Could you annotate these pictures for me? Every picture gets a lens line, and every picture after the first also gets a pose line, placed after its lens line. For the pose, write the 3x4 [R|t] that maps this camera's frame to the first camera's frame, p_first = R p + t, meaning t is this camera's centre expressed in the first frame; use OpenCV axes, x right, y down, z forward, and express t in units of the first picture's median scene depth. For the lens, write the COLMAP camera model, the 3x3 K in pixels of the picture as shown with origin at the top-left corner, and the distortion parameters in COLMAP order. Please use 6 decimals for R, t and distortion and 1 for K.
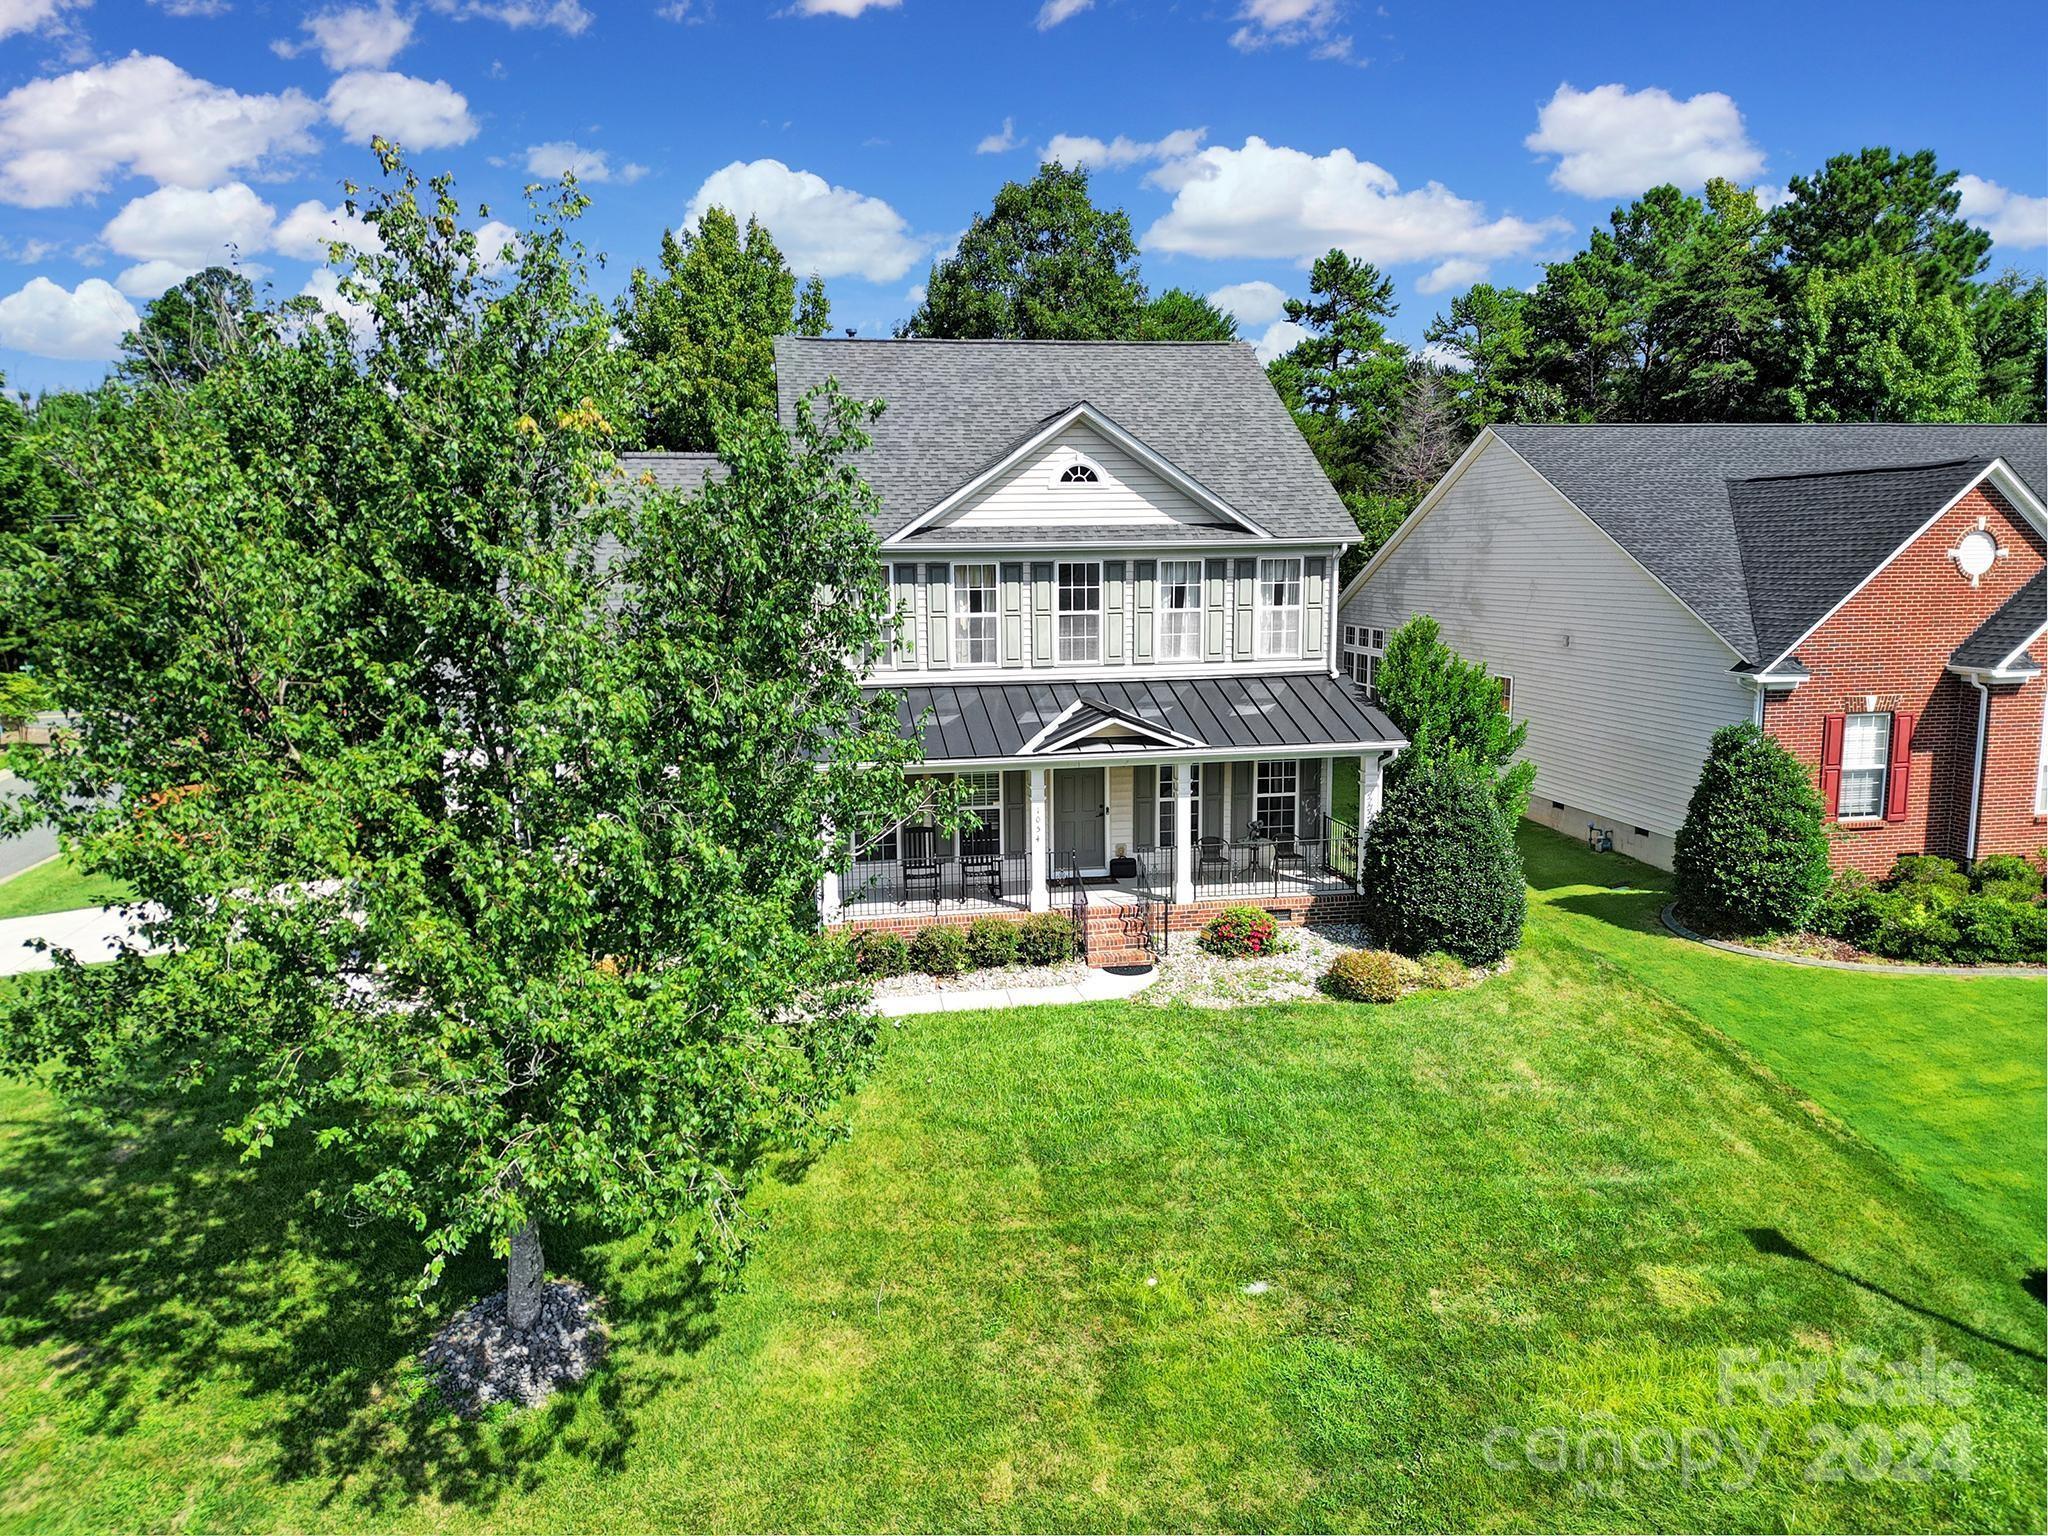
lens RADIAL K [[1423.2, 0, 1011.5], [0, 1423.2, 768.9], [0, 0, 1]] dist [0.029039, -0.010334]
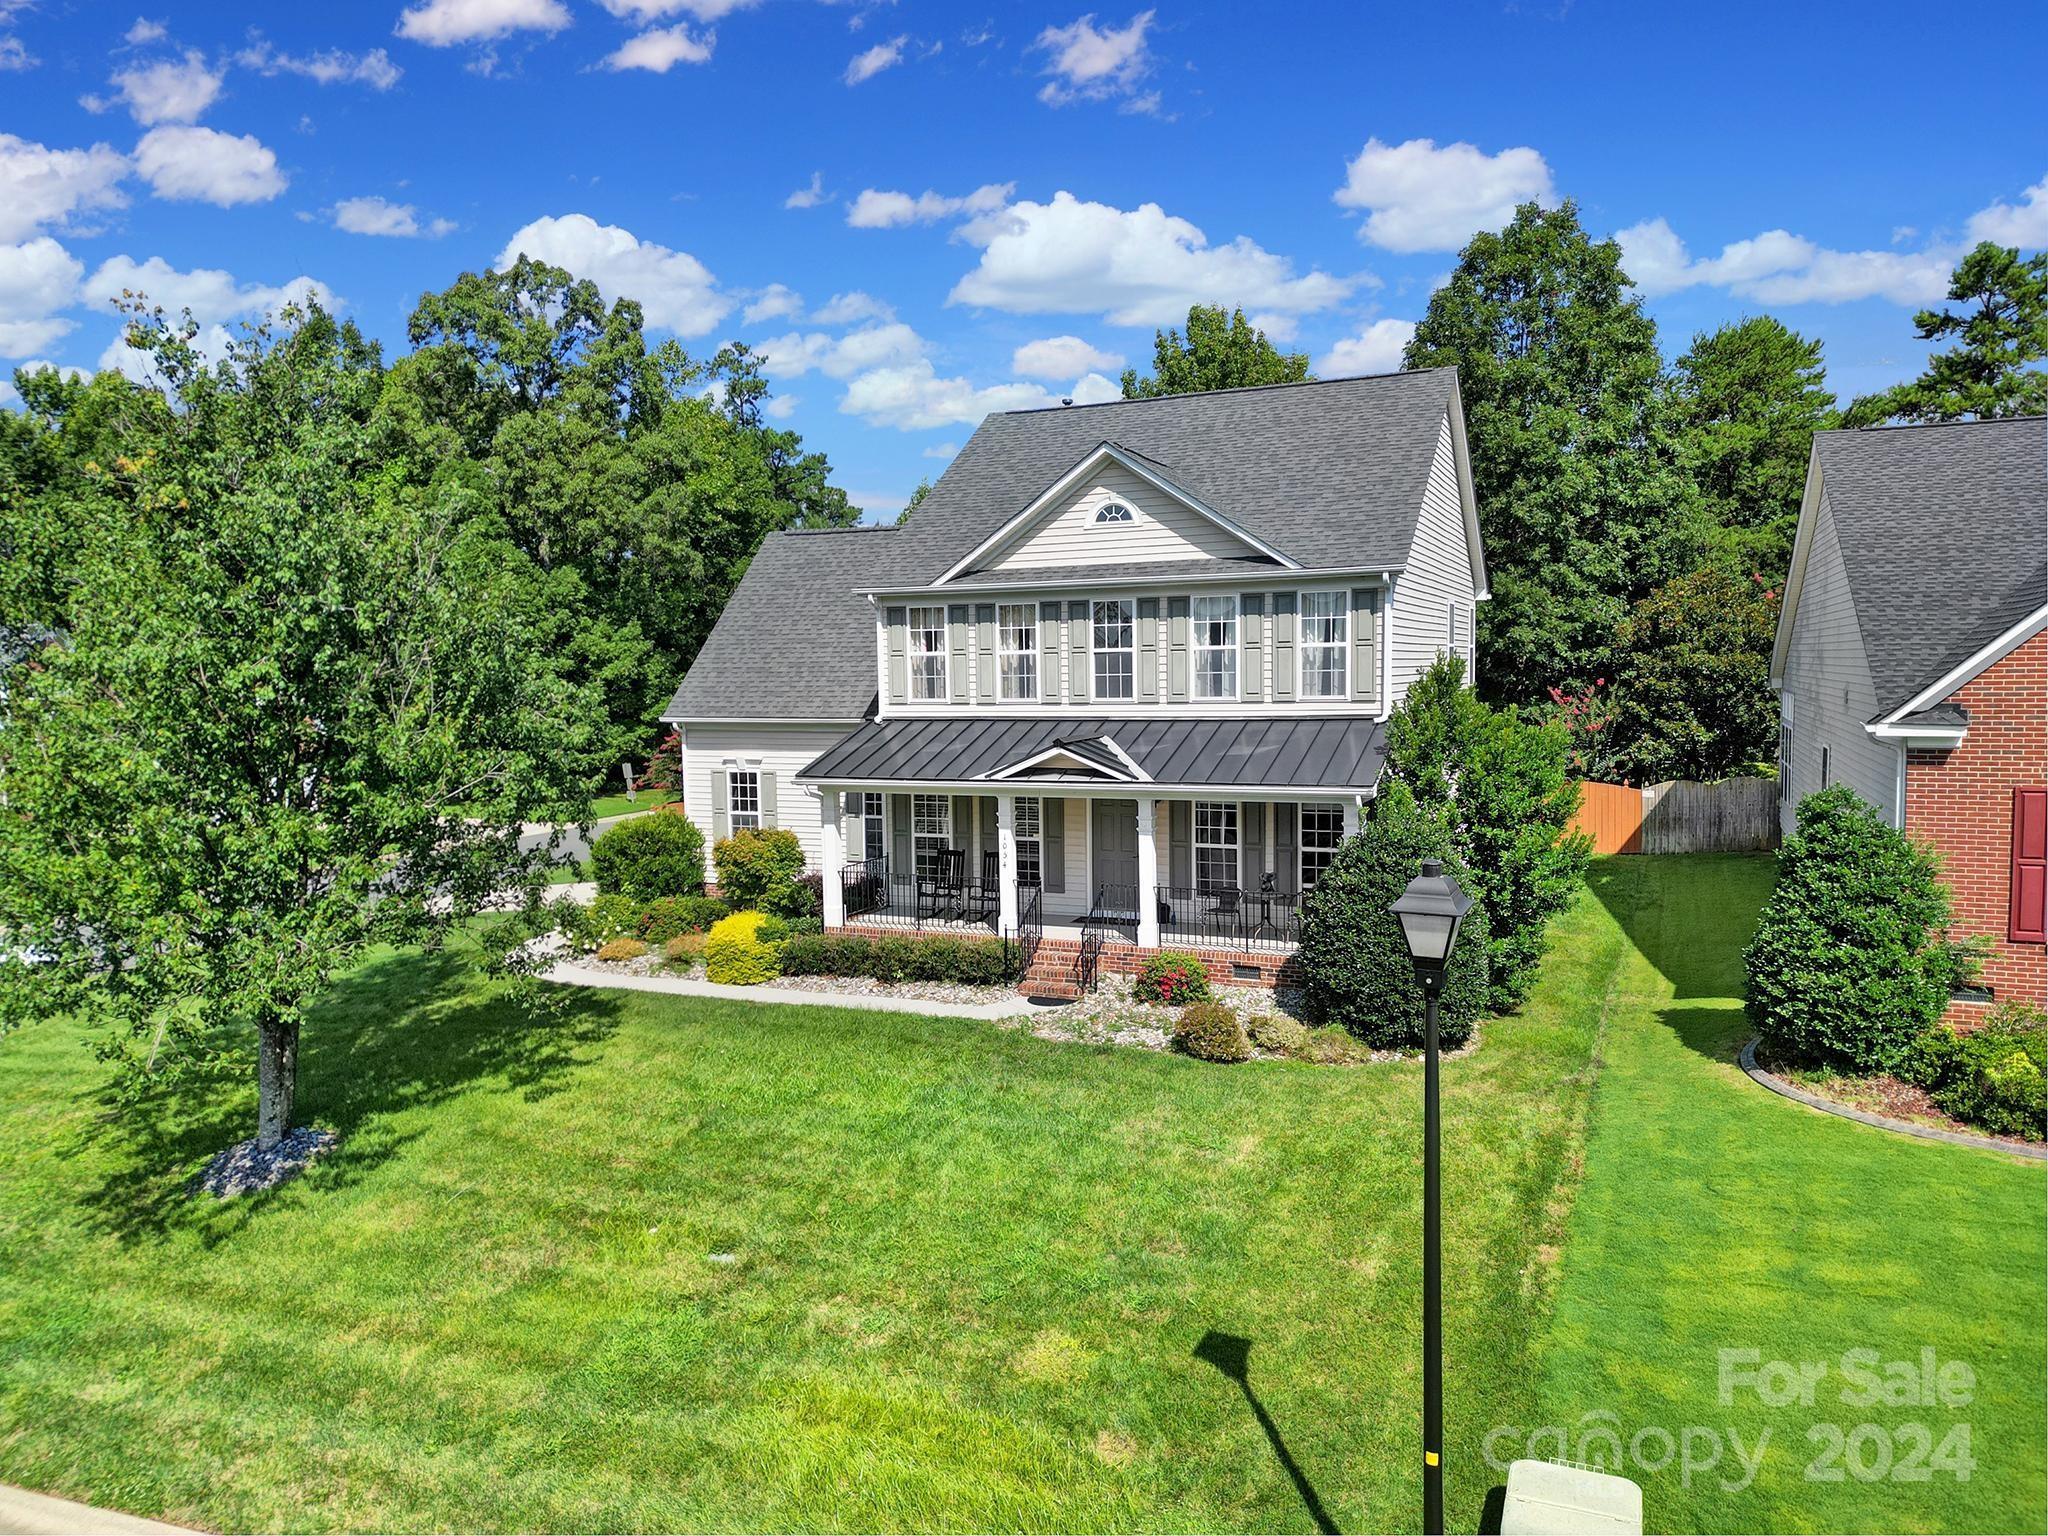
lens RADIAL K [[1423.2, 0, 1005.7], [0, 1423.2, 761.9], [0, 0, 1]] dist [0.029039, -0.010334]
pose [[0.835254, 0.037540, -0.548582, 0.567917], [-0.076882, 0.995840, -0.048912, 0.025021], [0.544463, 0.083030, 0.834665, 0.136096]]
